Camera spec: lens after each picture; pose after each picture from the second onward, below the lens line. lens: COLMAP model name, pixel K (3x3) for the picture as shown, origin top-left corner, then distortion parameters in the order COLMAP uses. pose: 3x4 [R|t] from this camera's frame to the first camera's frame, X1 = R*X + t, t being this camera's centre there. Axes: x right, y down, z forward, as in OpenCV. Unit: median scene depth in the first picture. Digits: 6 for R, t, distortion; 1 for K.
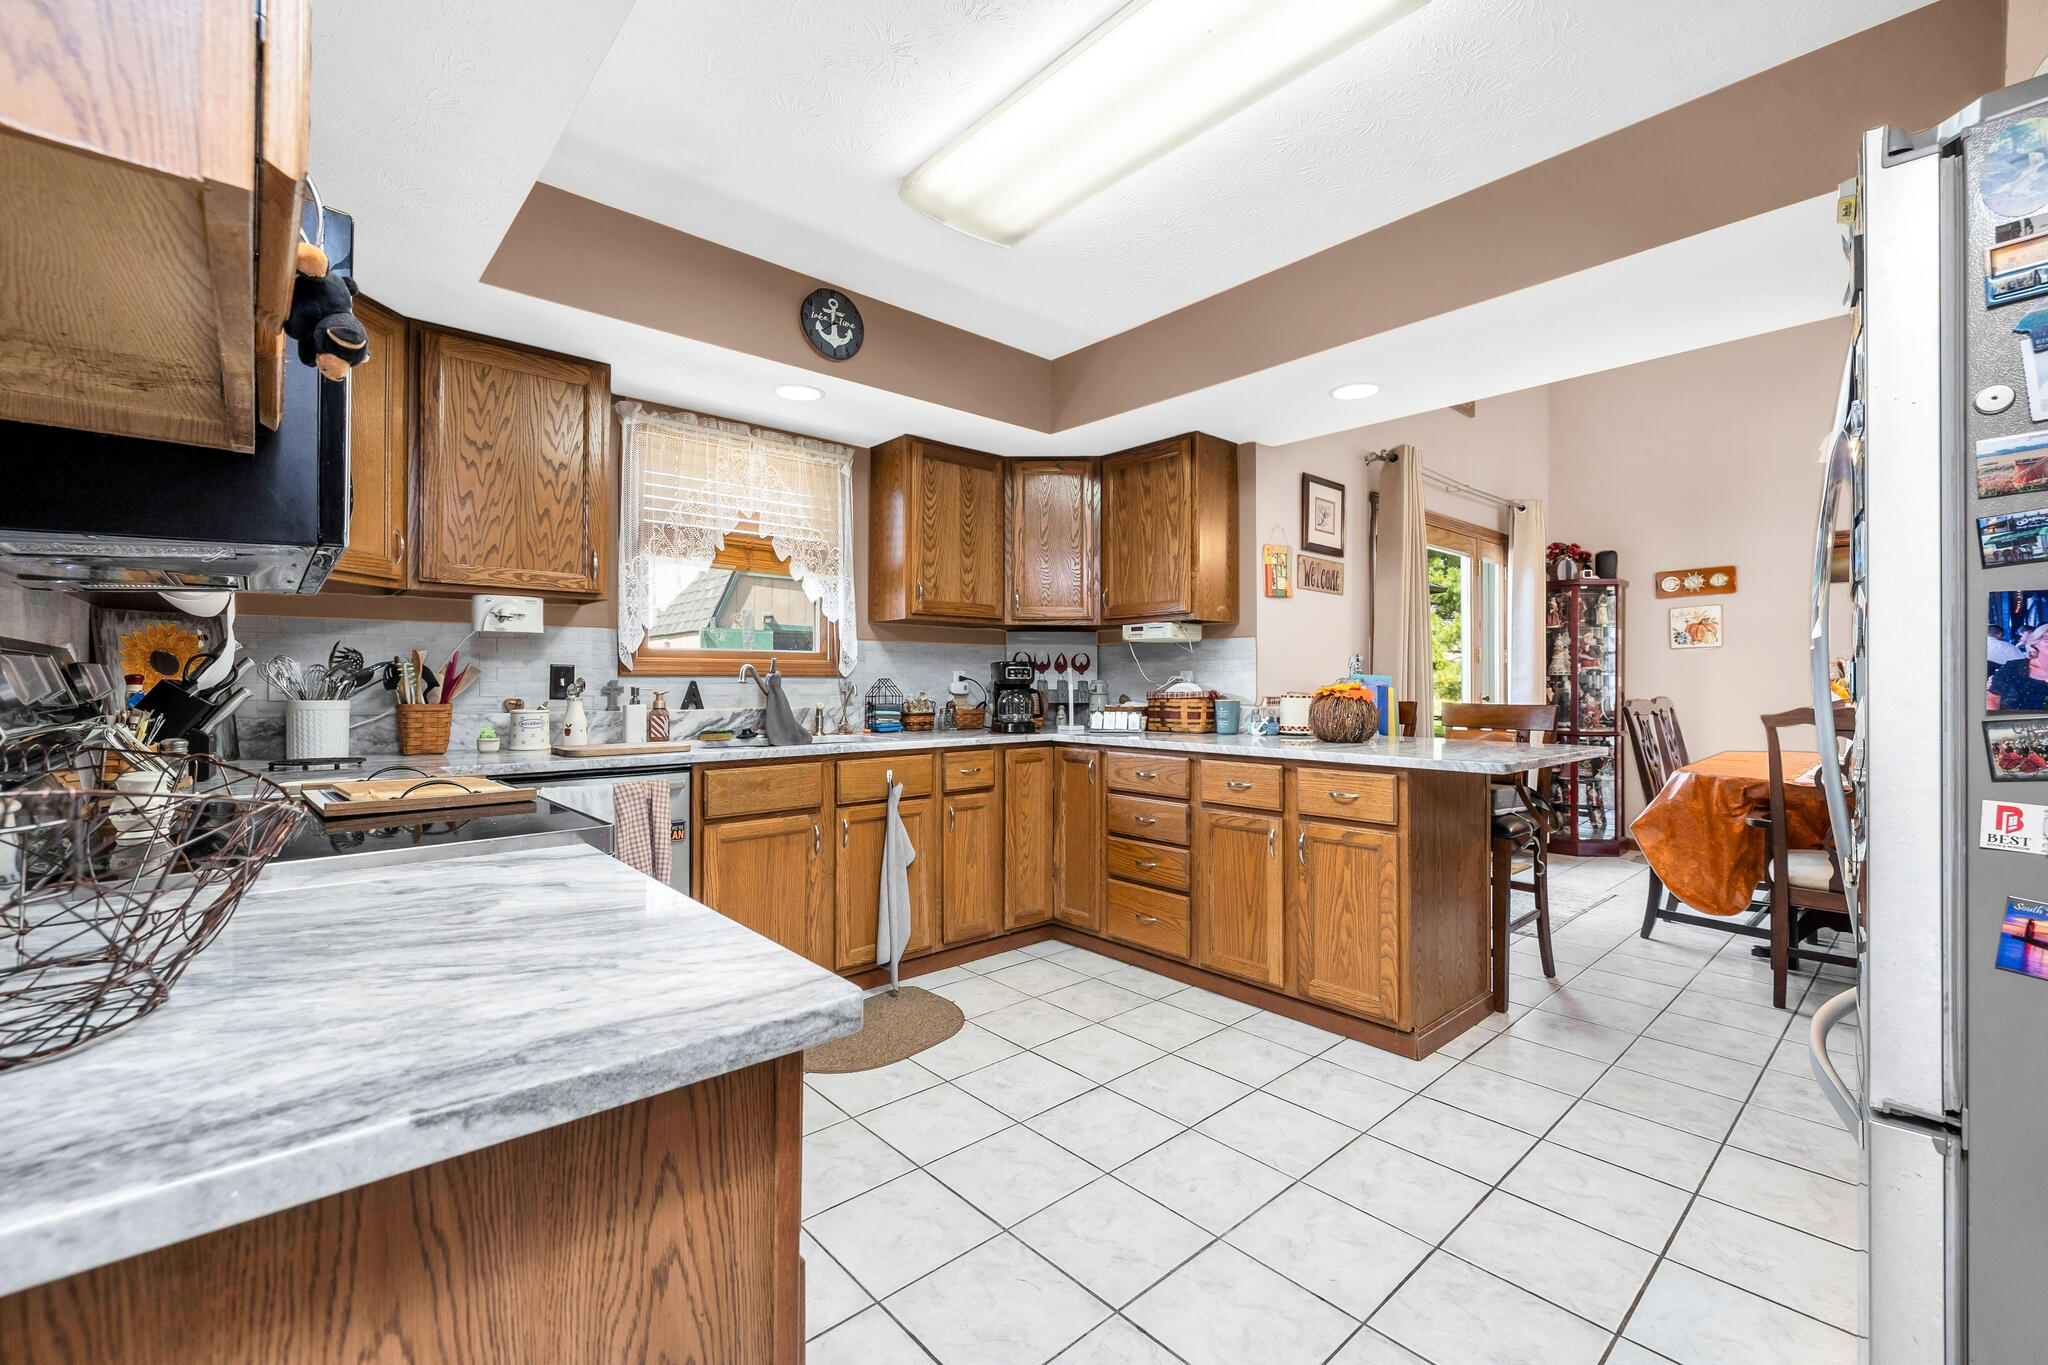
lens RADIAL K [[855.3, 0, 1019.5], [0, 855.3, 676.3], [0, 0, 1]] dist [-0.001864, 0.001008]
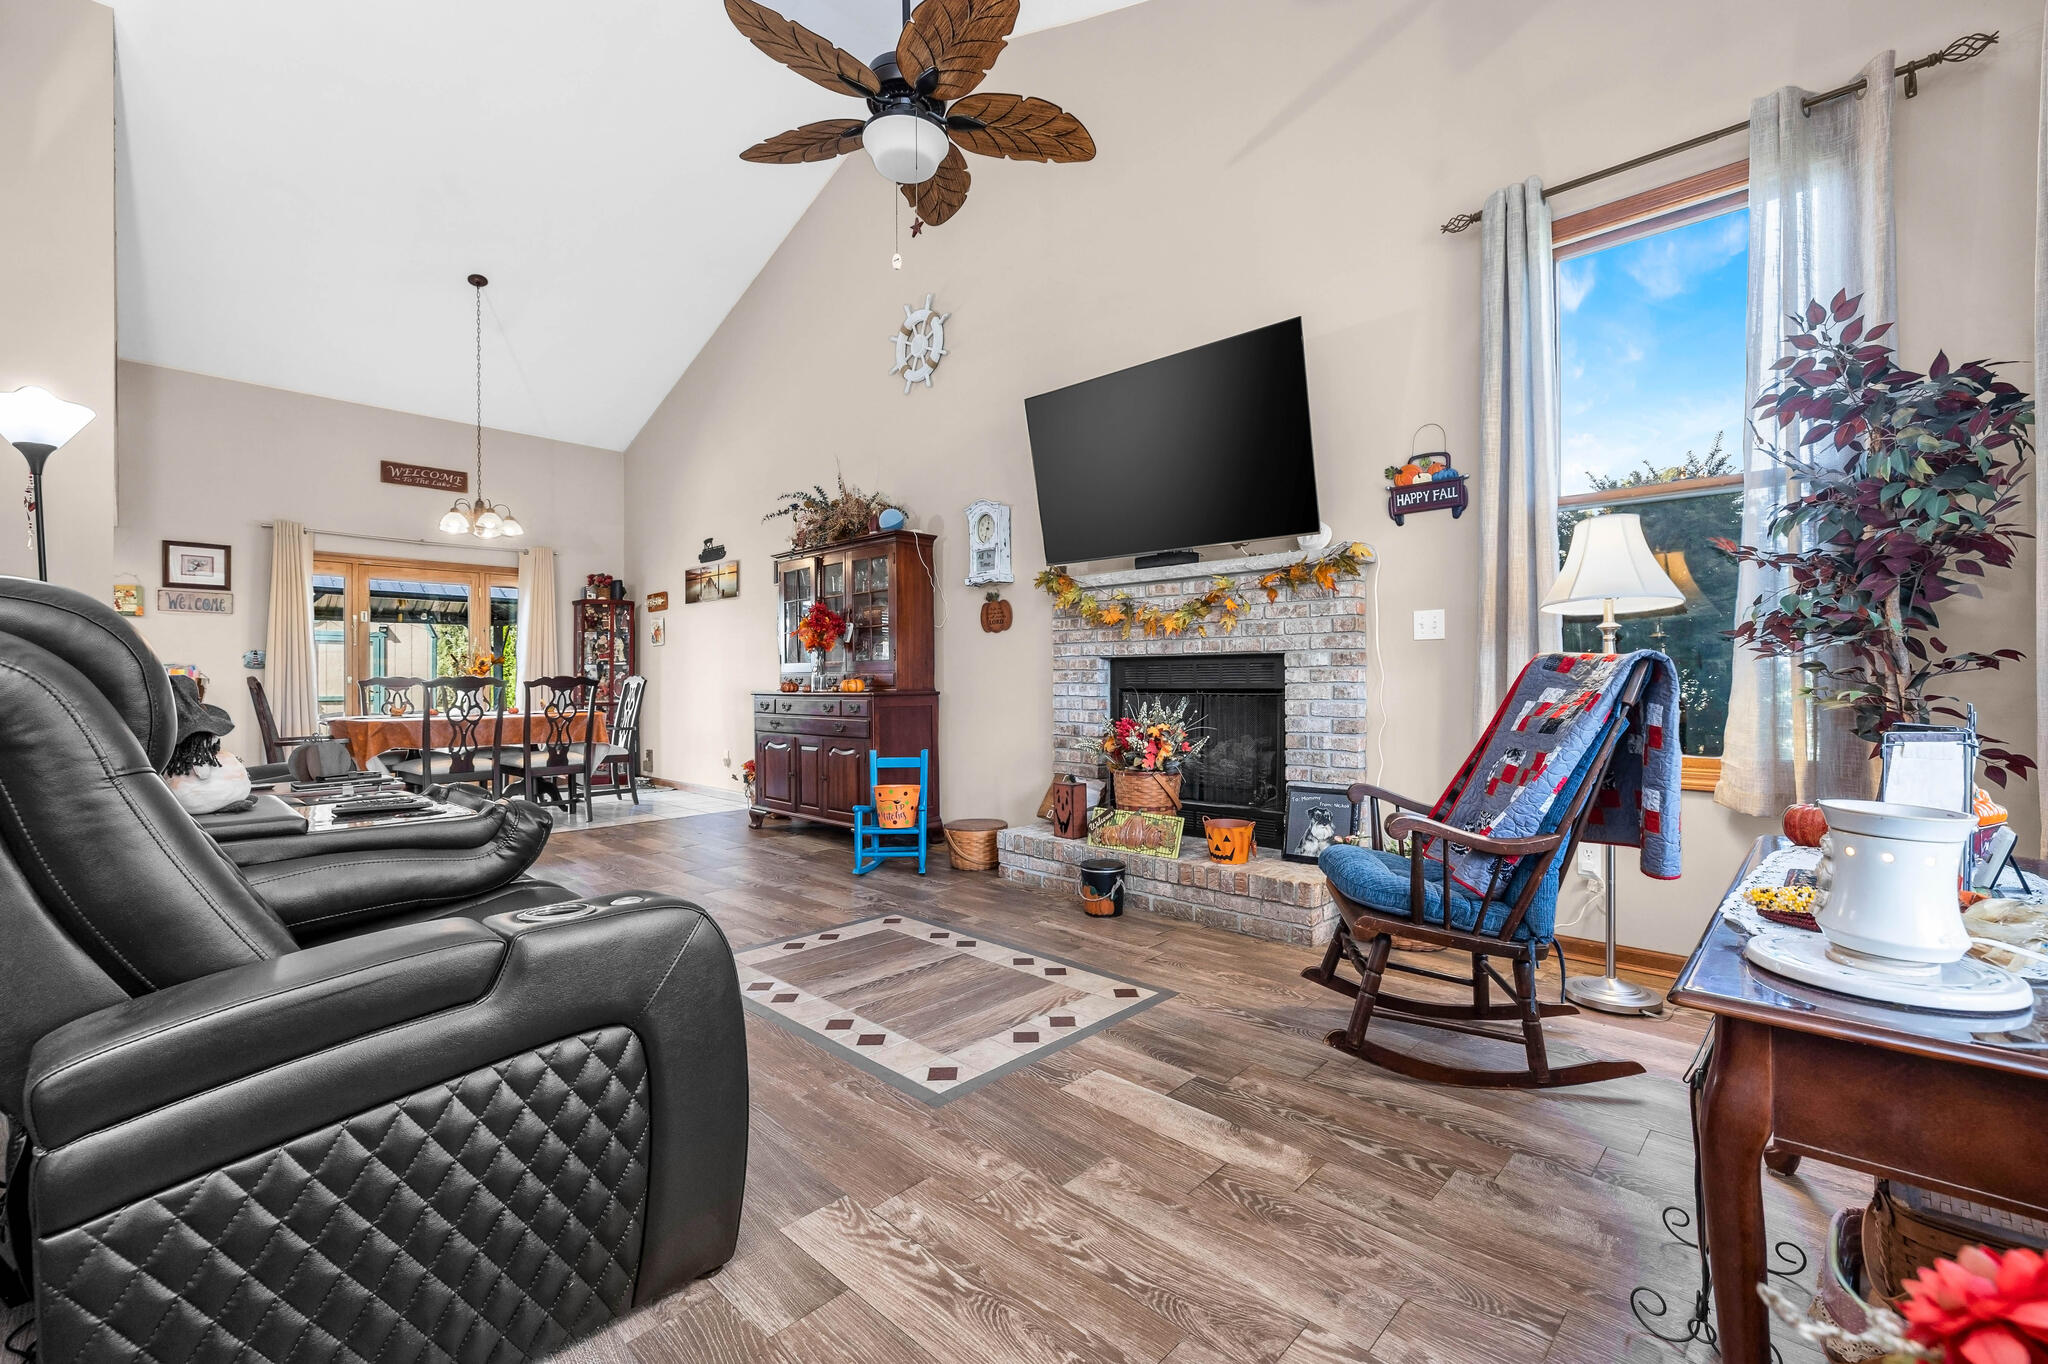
lens RADIAL K [[855.3, 0, 1023.2], [0, 855.3, 679.0], [0, 0, 1]] dist [-0.001864, 0.001008]
pose [[0.996833, -0.004945, 0.079365, 2.795524], [0.004247, 0.999951, 0.008961, 0.032516], [-0.079405, -0.008596, 0.996805, -1.188160]]
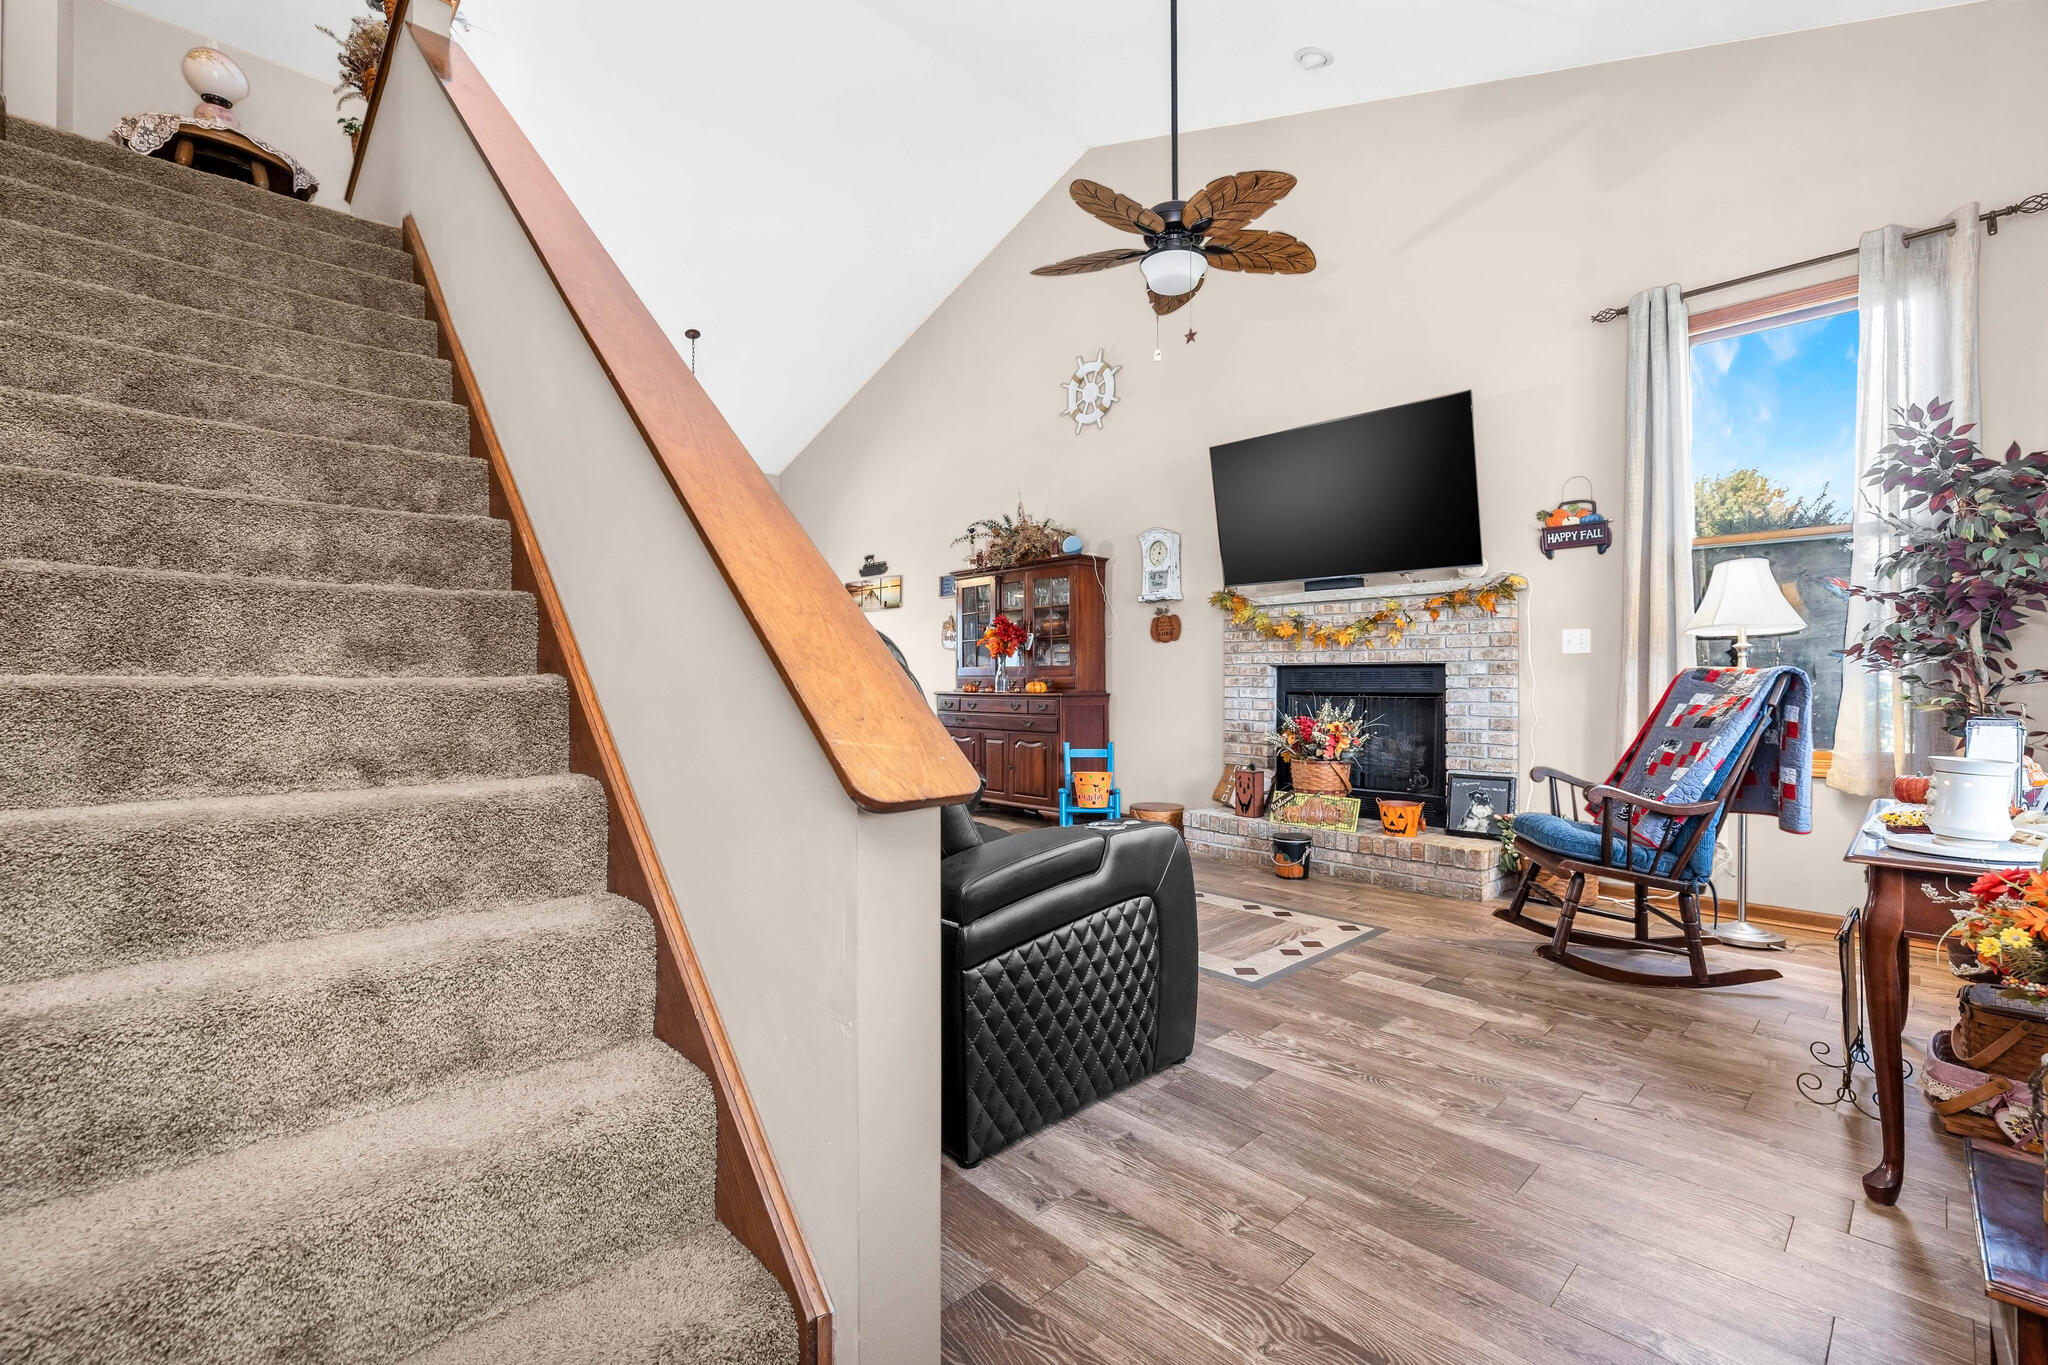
lens RADIAL K [[855.3, 0, 1025.8], [0, 855.3, 678.8], [0, 0, 1]] dist [-0.001864, 0.001008]
pose [[0.999468, 0.002724, 0.032495, 2.449070], [-0.002893, 0.999982, 0.005174, 0.028720], [-0.032481, -0.005265, 0.999458, -1.484871]]
